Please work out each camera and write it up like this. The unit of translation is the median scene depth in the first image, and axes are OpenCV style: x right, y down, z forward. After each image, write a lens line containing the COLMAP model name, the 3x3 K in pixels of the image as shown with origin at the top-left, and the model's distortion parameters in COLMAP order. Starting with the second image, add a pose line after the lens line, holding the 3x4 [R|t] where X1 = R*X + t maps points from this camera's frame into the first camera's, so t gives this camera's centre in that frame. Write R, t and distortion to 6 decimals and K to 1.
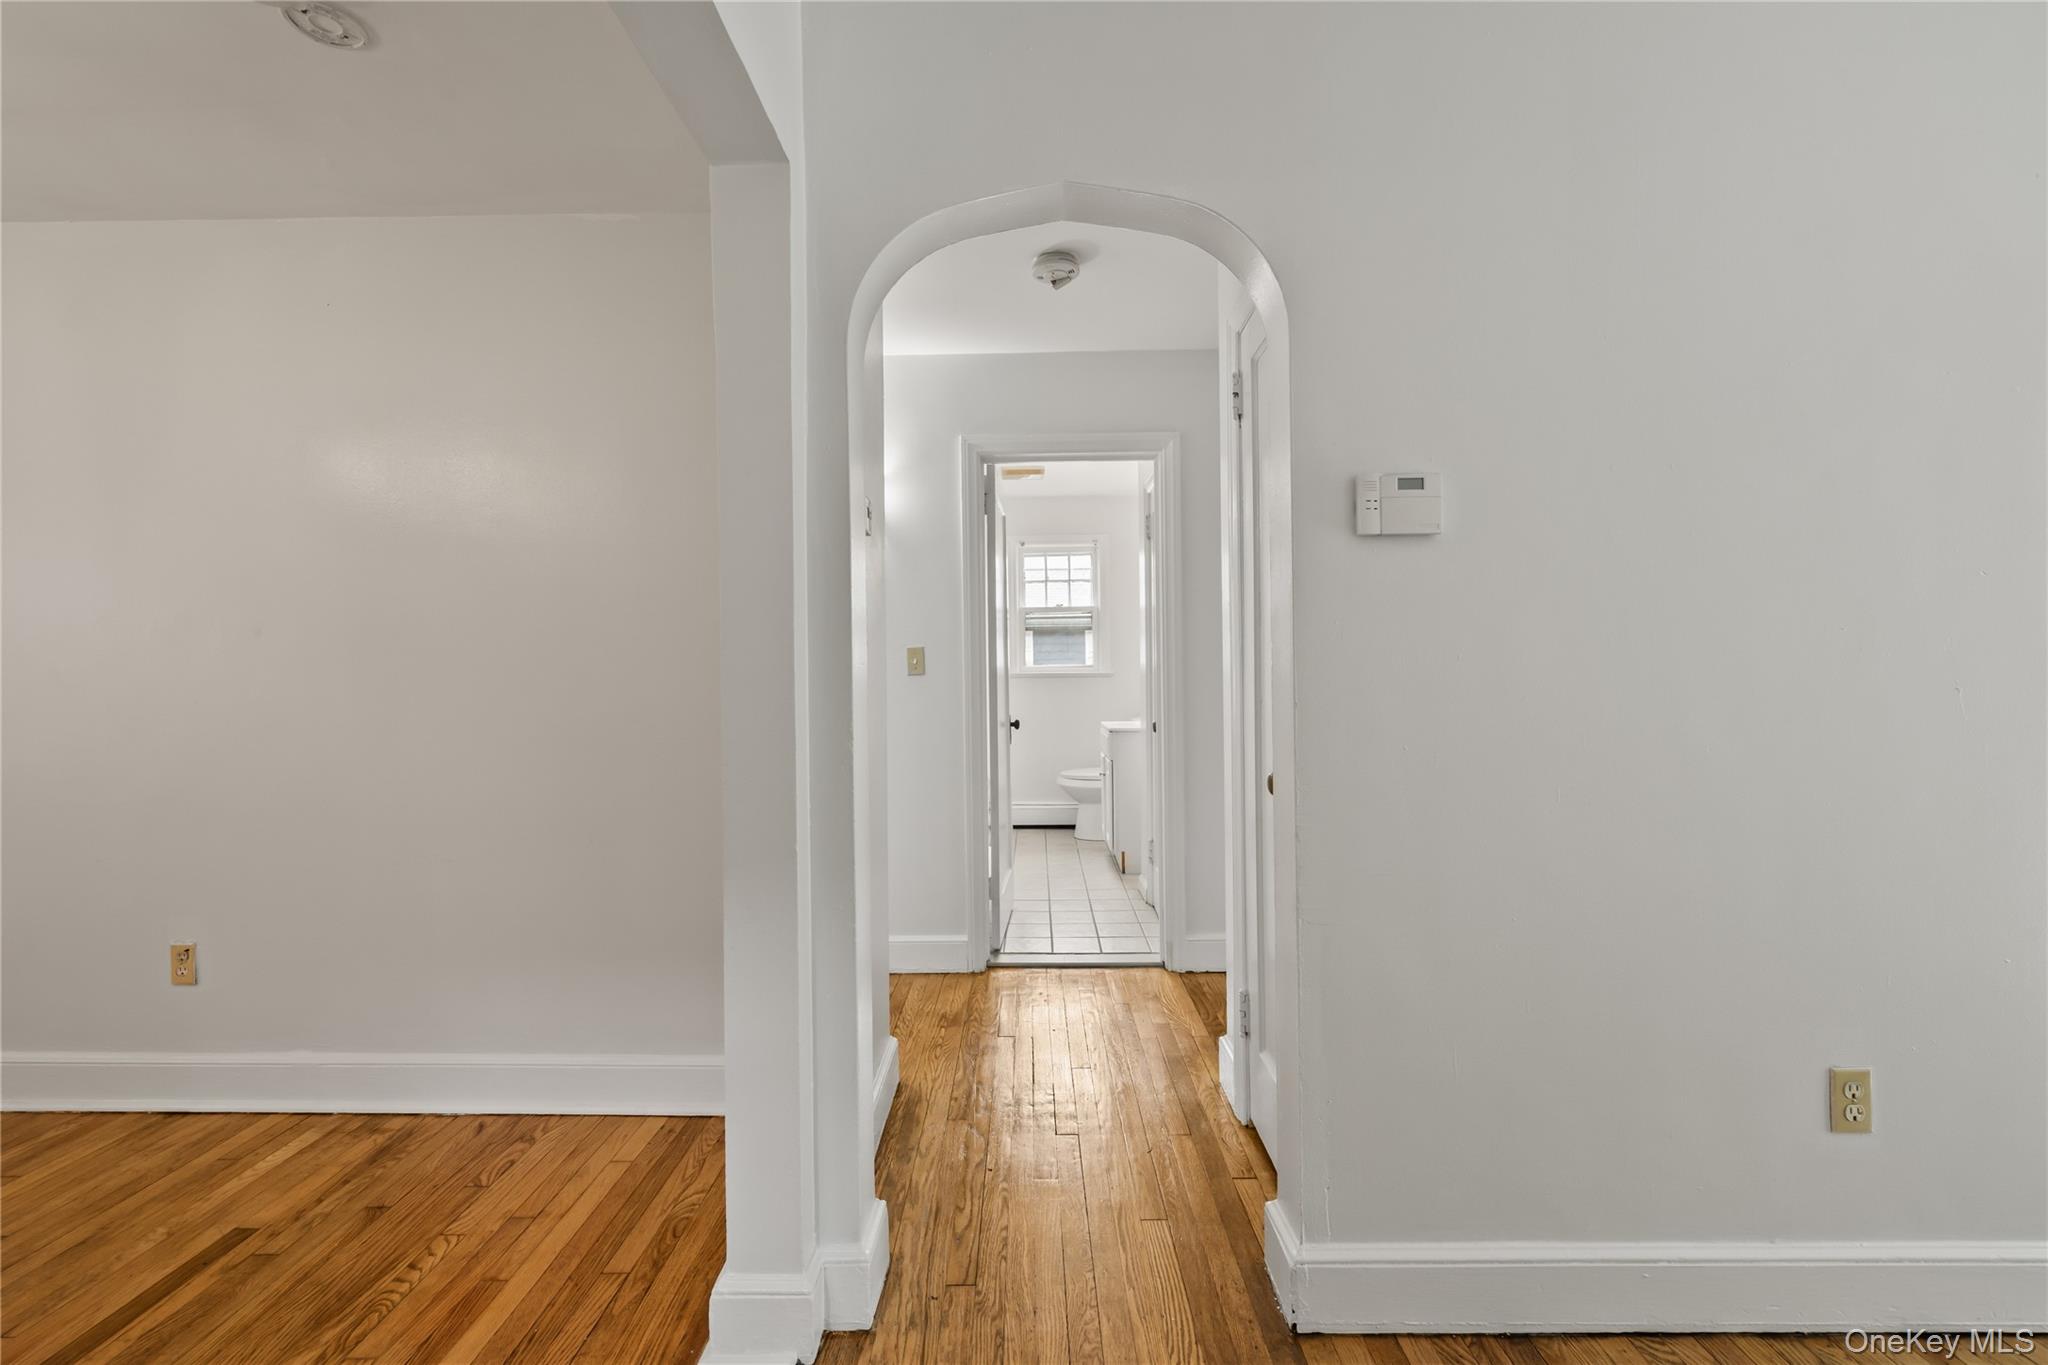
lens RADIAL K [[861.5, 0, 1014.6], [0, 861.5, 671.7], [0, 0, 1]] dist [0.001641, 0.000069]
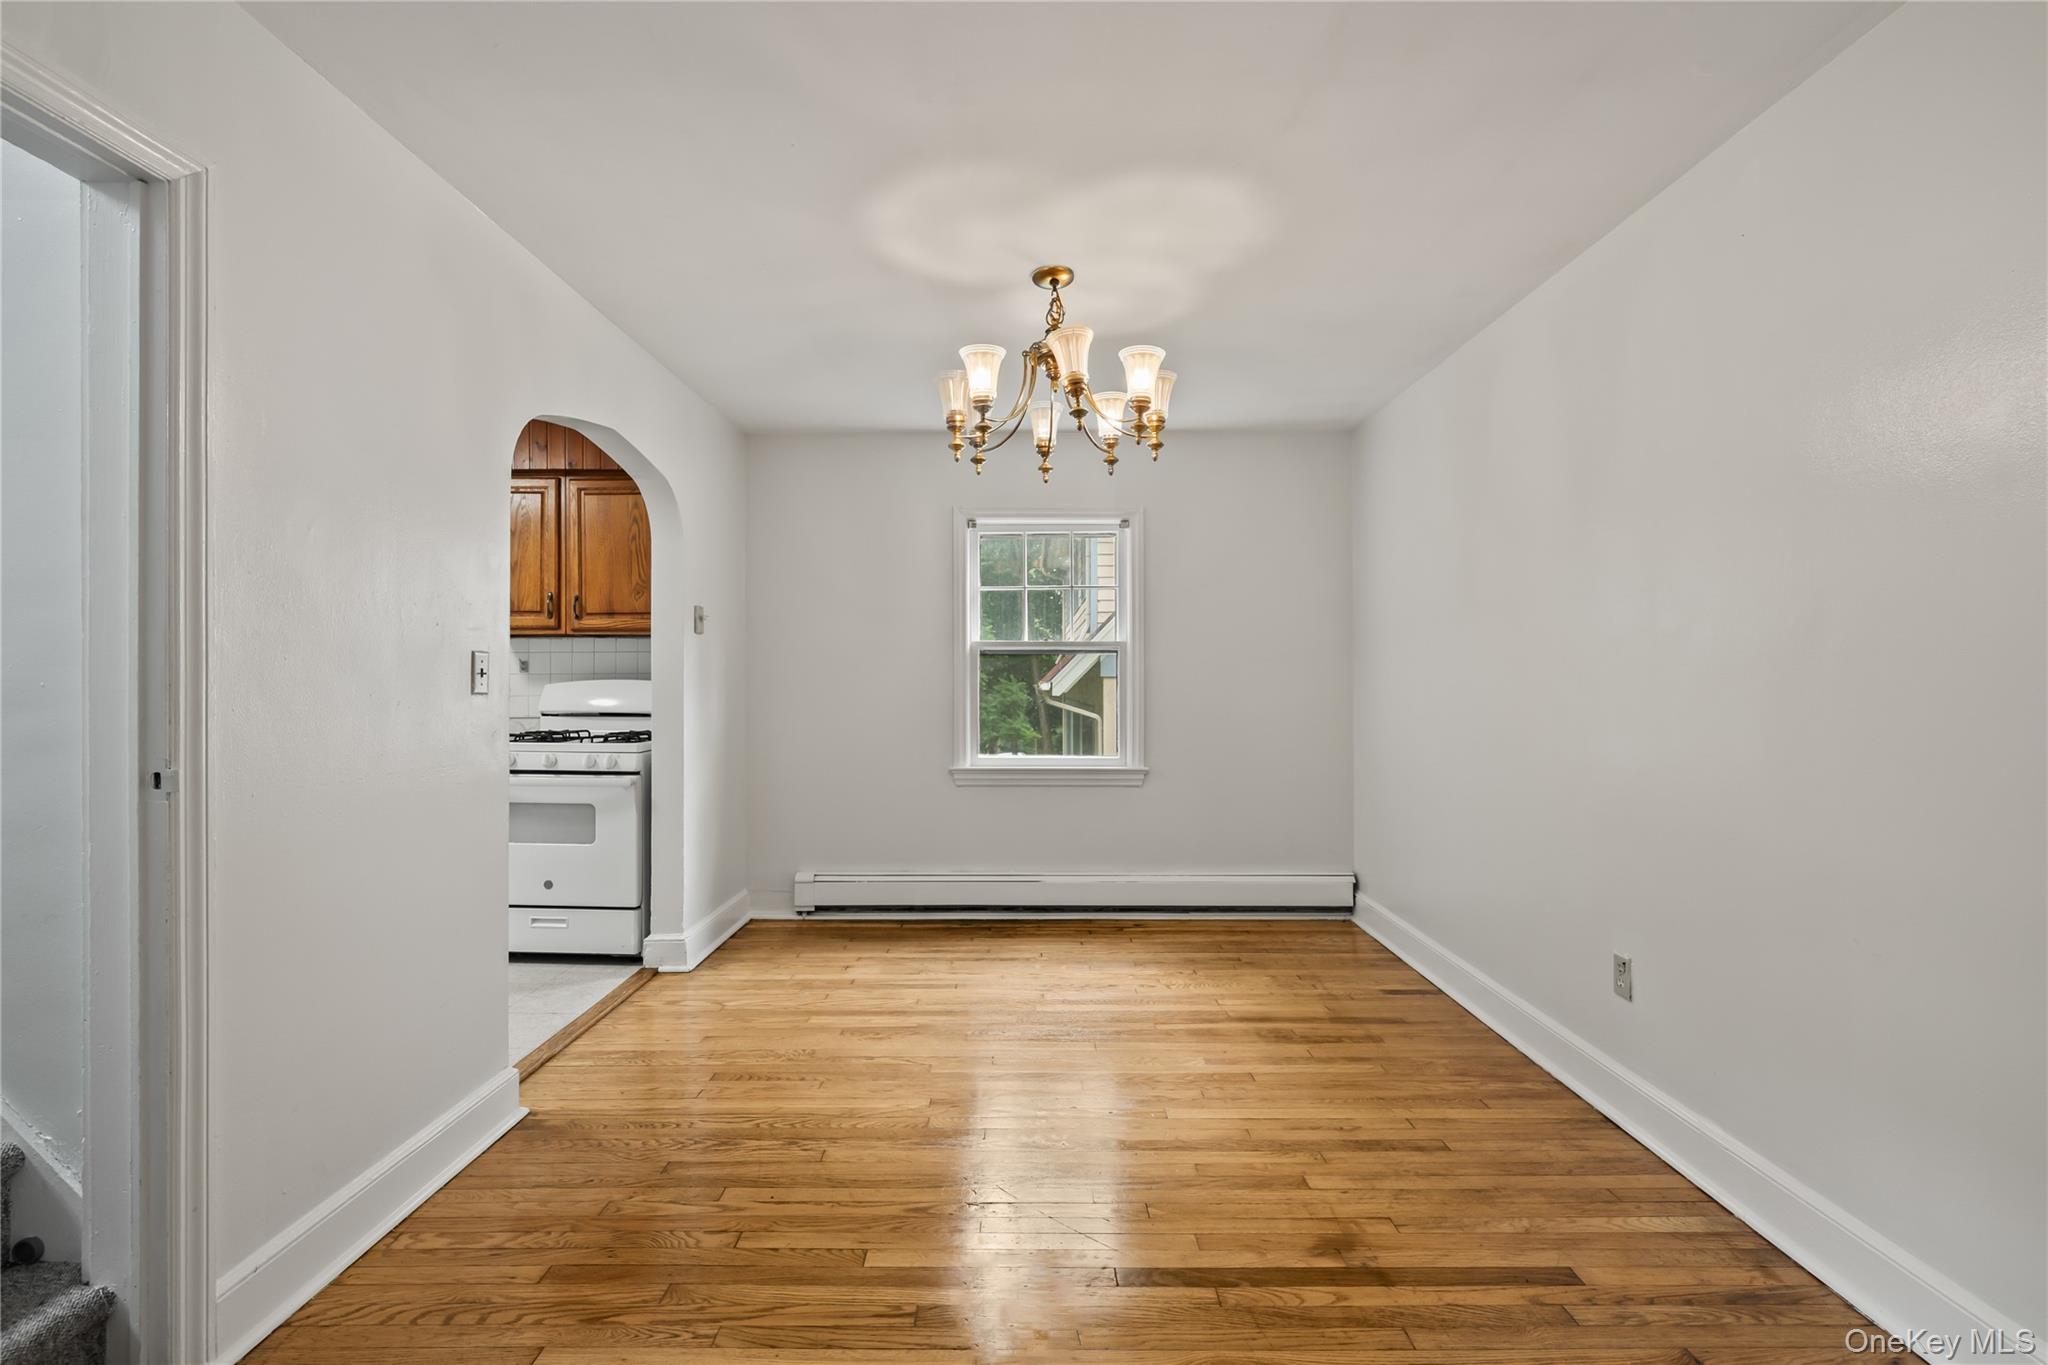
lens RADIAL K [[910.8, 0, 1024.0], [0, 910.8, 682.5], [0, 0, 1]] dist [-0.005348, 0.000323]
pose [[0.015022, 0.010733, -0.999830, 0.073753], [0.001135, 0.999942, 0.010751, -0.010978], [0.999887, -0.001296, 0.015009, 0.343879]]
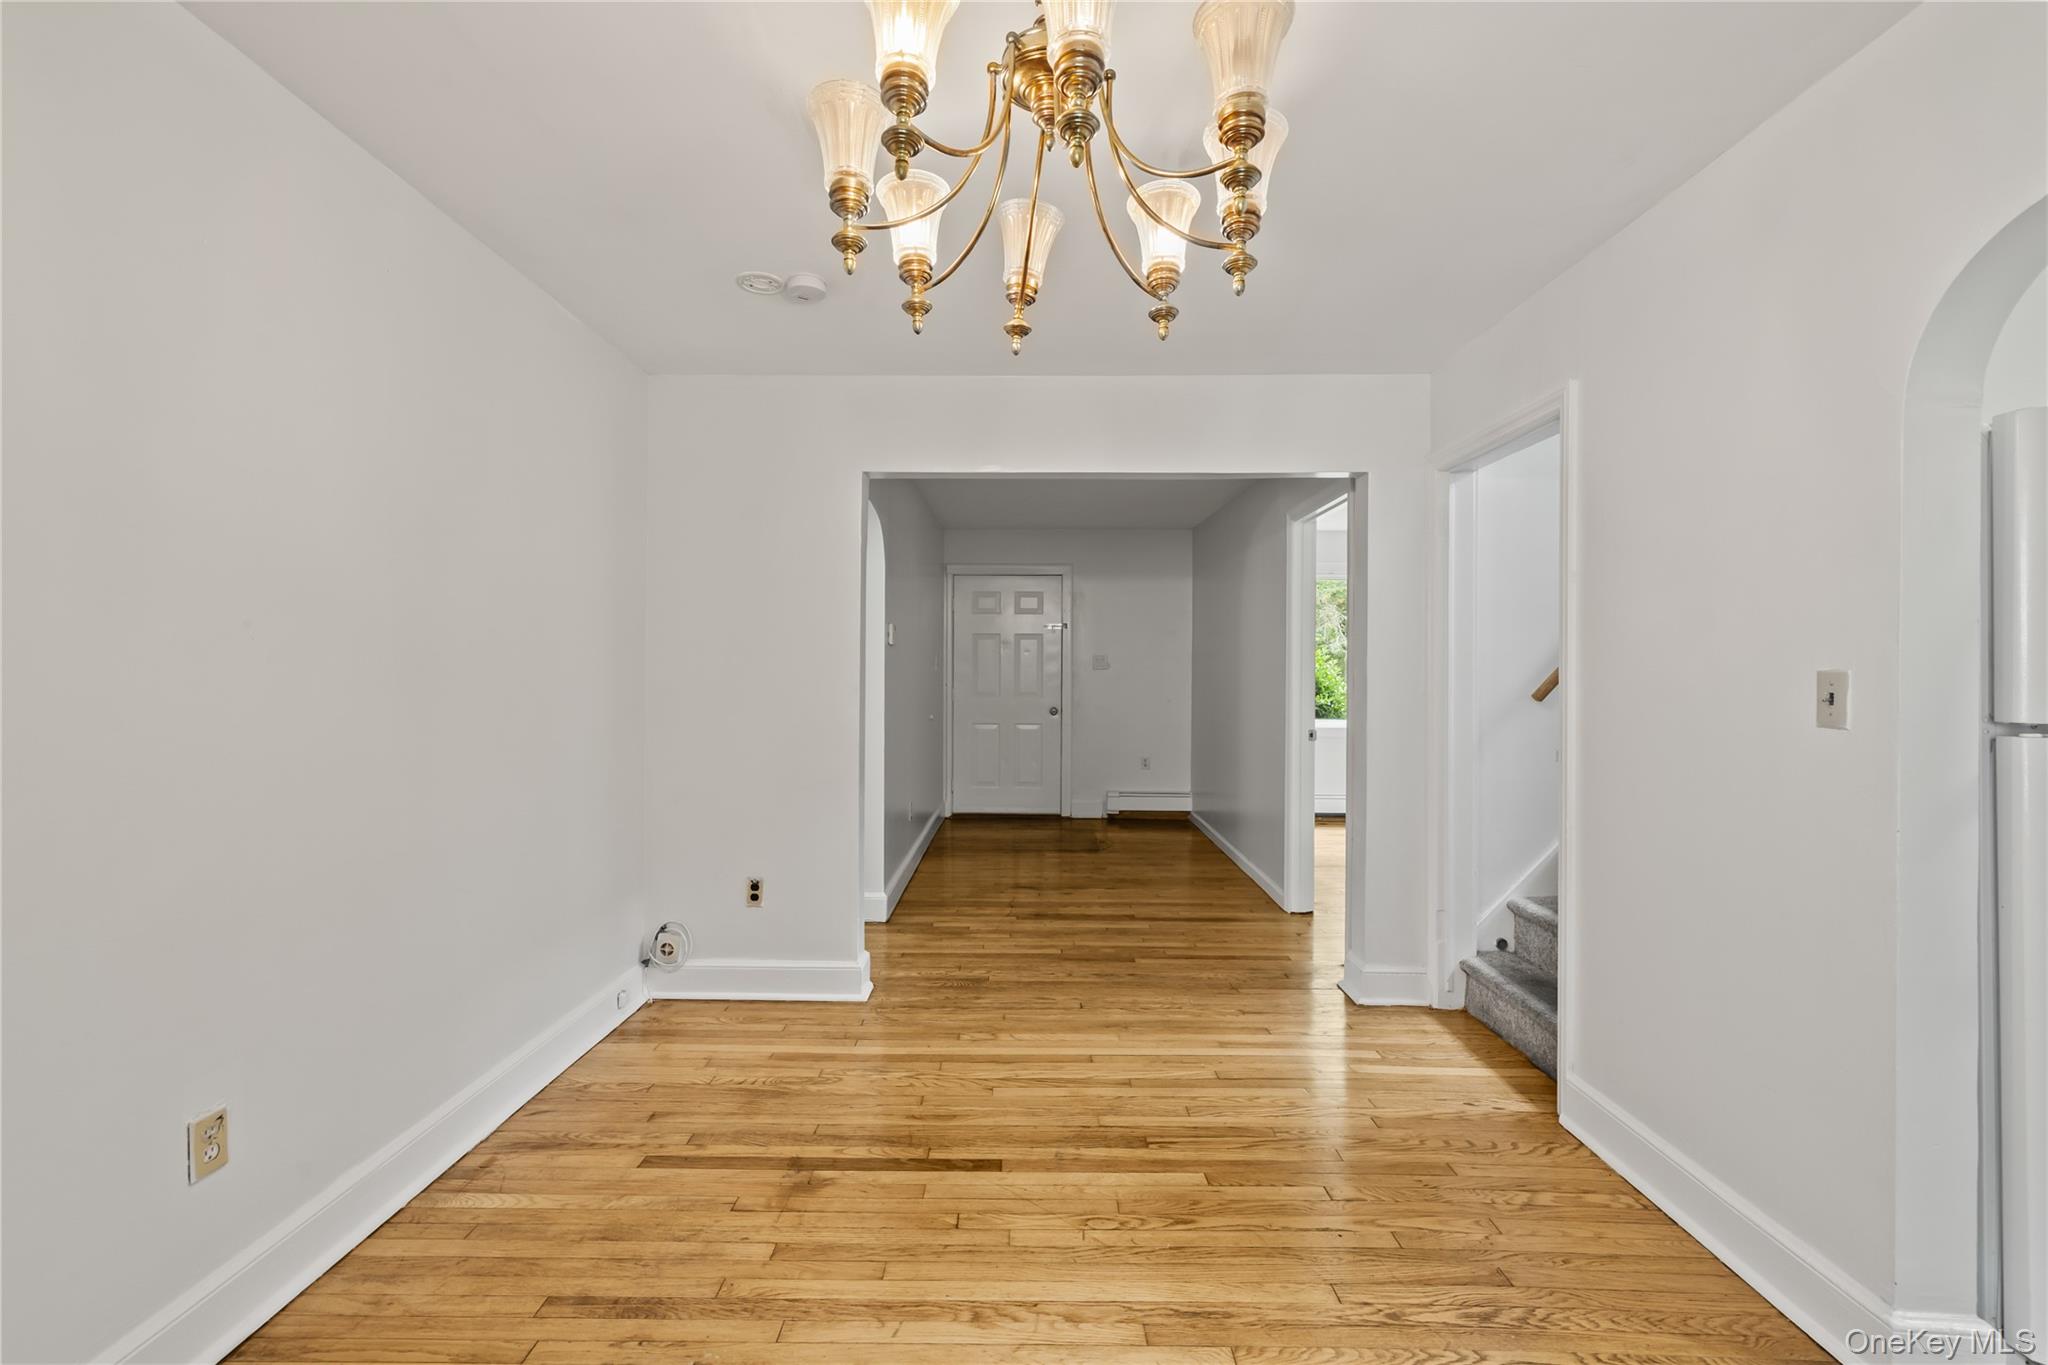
lens RADIAL K [[861.5, 0, 1014.6], [0, 861.5, 671.7], [0, 0, 1]] dist [0.001641, 0.000069]
pose [[-0.005594, 0.012333, 0.999908, -1.885632], [-0.003837, 0.999916, -0.012354, -0.023690], [-0.999977, -0.003906, -0.005546, 0.437807]]
